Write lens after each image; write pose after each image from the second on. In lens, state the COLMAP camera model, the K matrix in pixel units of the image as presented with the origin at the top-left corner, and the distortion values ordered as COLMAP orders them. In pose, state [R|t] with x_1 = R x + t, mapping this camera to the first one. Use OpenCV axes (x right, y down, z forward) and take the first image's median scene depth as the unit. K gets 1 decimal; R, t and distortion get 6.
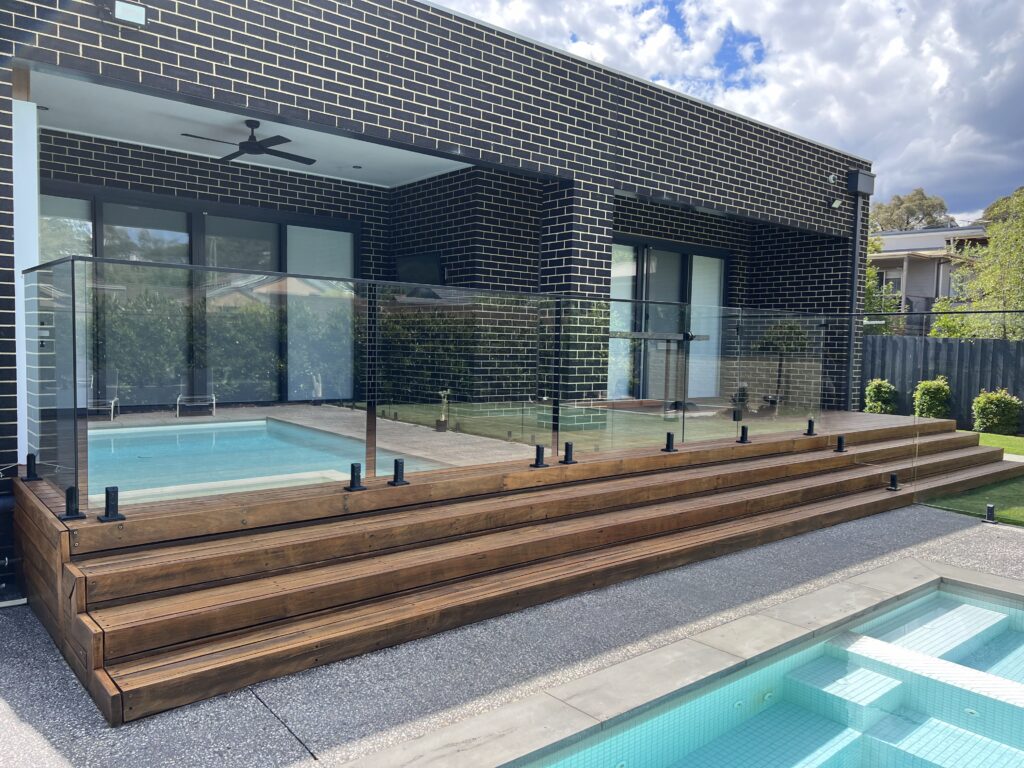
lens RADIAL K [[767.6, 0, 512.0], [0, 767.6, 384.0], [0, 0, 1]] dist [0.061793, -0.116072]
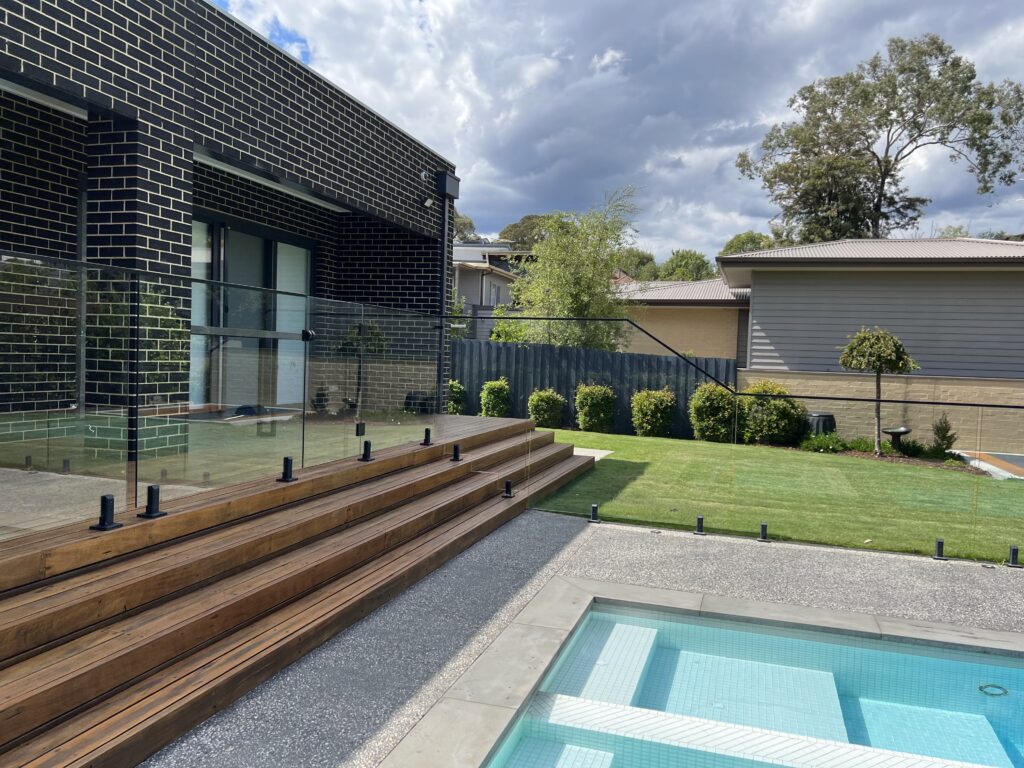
lens RADIAL K [[762.2, 0, 524.0], [0, 762.2, 384.6], [0, 0, 1]] dist [0.041183, -0.050858]
pose [[0.834376, -0.012163, 0.551061, -0.018955], [0.010473, 0.999926, 0.006212, -0.010934], [-0.551096, 0.000588, 0.834442, 0.174709]]
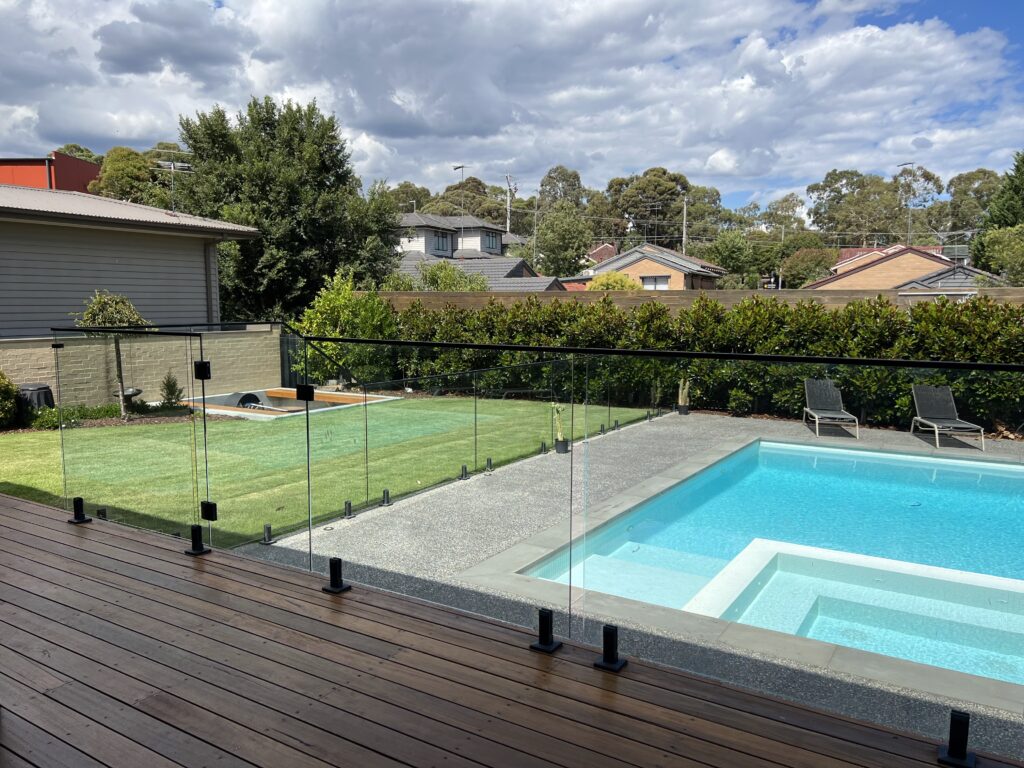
lens RADIAL K [[762.2, 0, 524.0], [0, 762.2, 384.6], [0, 0, 1]] dist [0.041183, -0.050858]
pose [[-0.312772, -0.119550, 0.942275, -0.298163], [0.045412, 0.989031, 0.140556, -0.114090], [-0.948742, 0.086752, -0.303912, 0.845978]]
